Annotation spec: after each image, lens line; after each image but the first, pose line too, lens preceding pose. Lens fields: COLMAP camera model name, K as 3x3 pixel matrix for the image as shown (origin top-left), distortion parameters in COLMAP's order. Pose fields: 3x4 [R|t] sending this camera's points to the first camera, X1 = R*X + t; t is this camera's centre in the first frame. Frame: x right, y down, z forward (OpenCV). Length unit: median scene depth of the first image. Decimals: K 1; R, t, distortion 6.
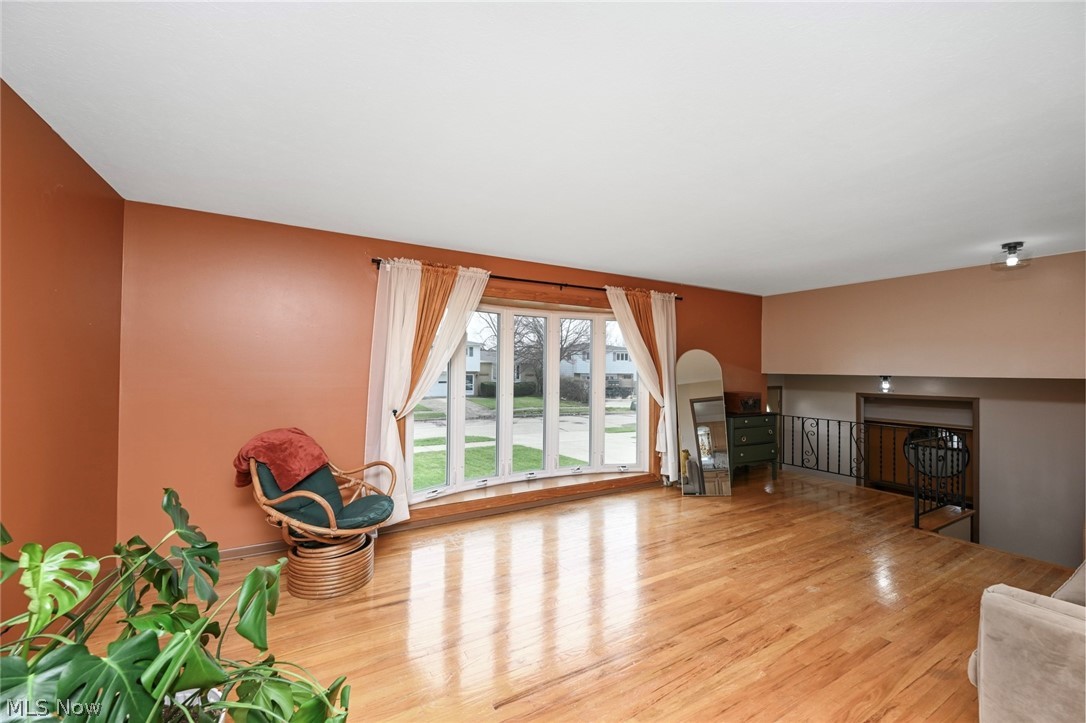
lens RADIAL K [[431.6, 0, 540.5], [0, 431.6, 361.2], [0, 0, 1]] dist [-0.001069, 0.000544]
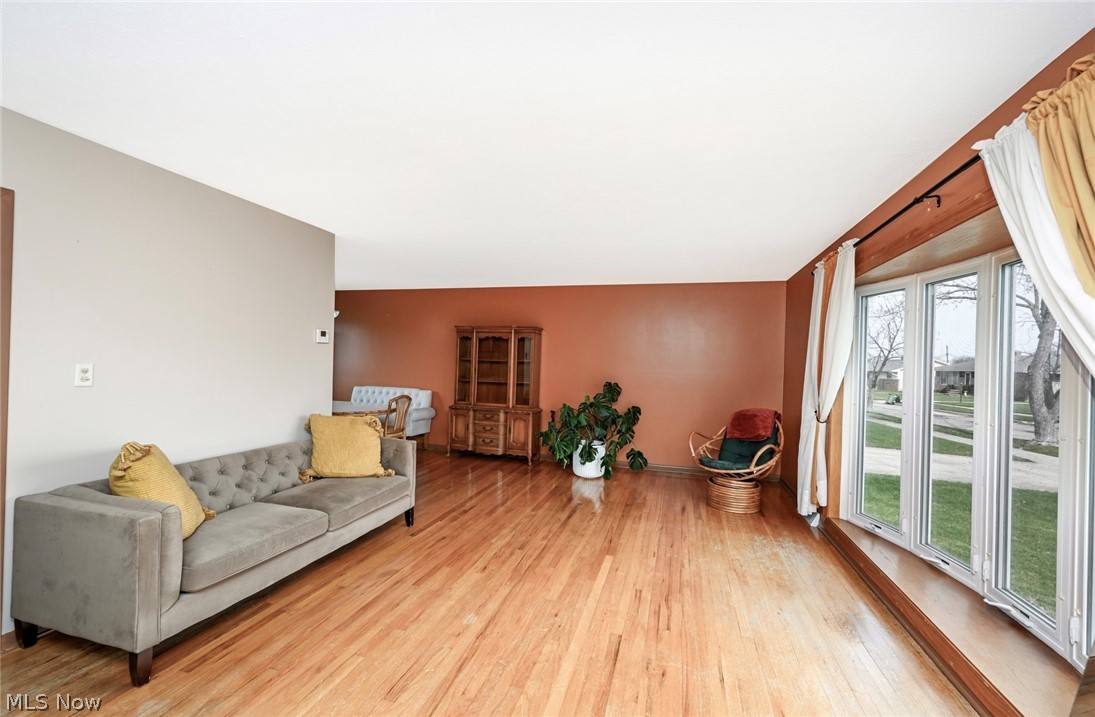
lens RADIAL K [[439.4, 0, 551.3], [0, 439.4, 359.2], [0, 0, 1]] dist [-0.000189, 0.000054]
pose [[-0.720457, -0.034589, -0.692636, 0.854998], [-0.019351, 0.999369, -0.029779, 0.032355], [0.693229, -0.008051, -0.720672, 1.312286]]
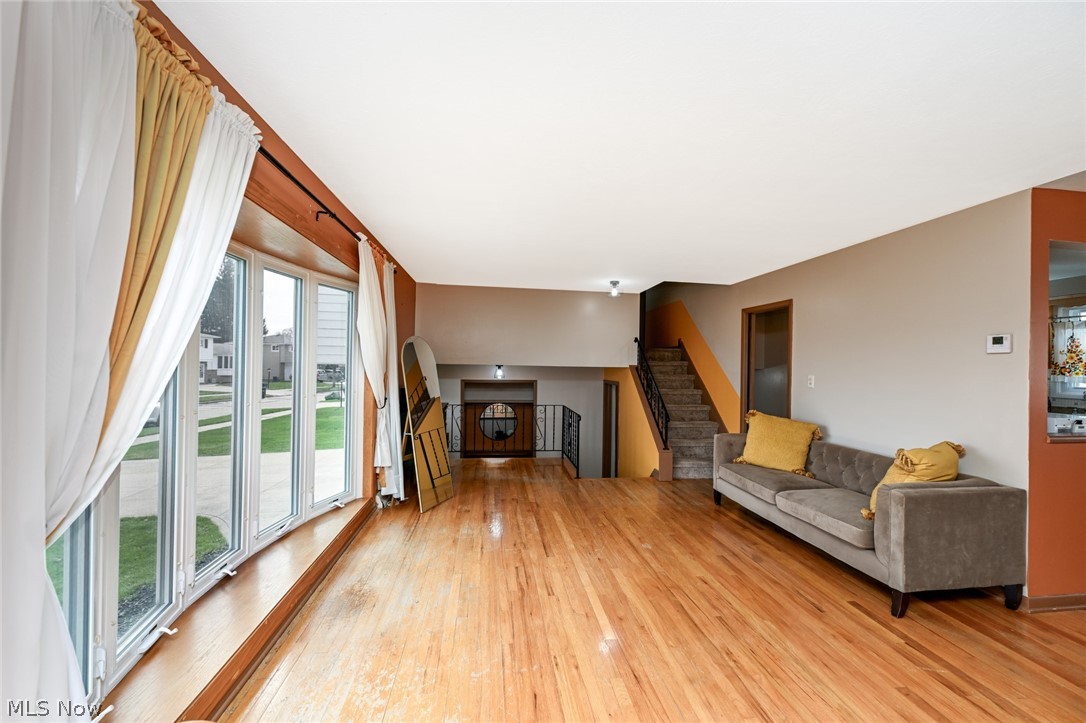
lens RADIAL K [[431.6, 0, 541.7], [0, 431.6, 363.0], [0, 0, 1]] dist [-0.001069, 0.000544]
pose [[0.384251, -0.004680, 0.923217, -0.452473], [-0.031909, 0.999322, 0.018347, 0.001893], [-0.922677, -0.036509, 0.383841, 0.625653]]
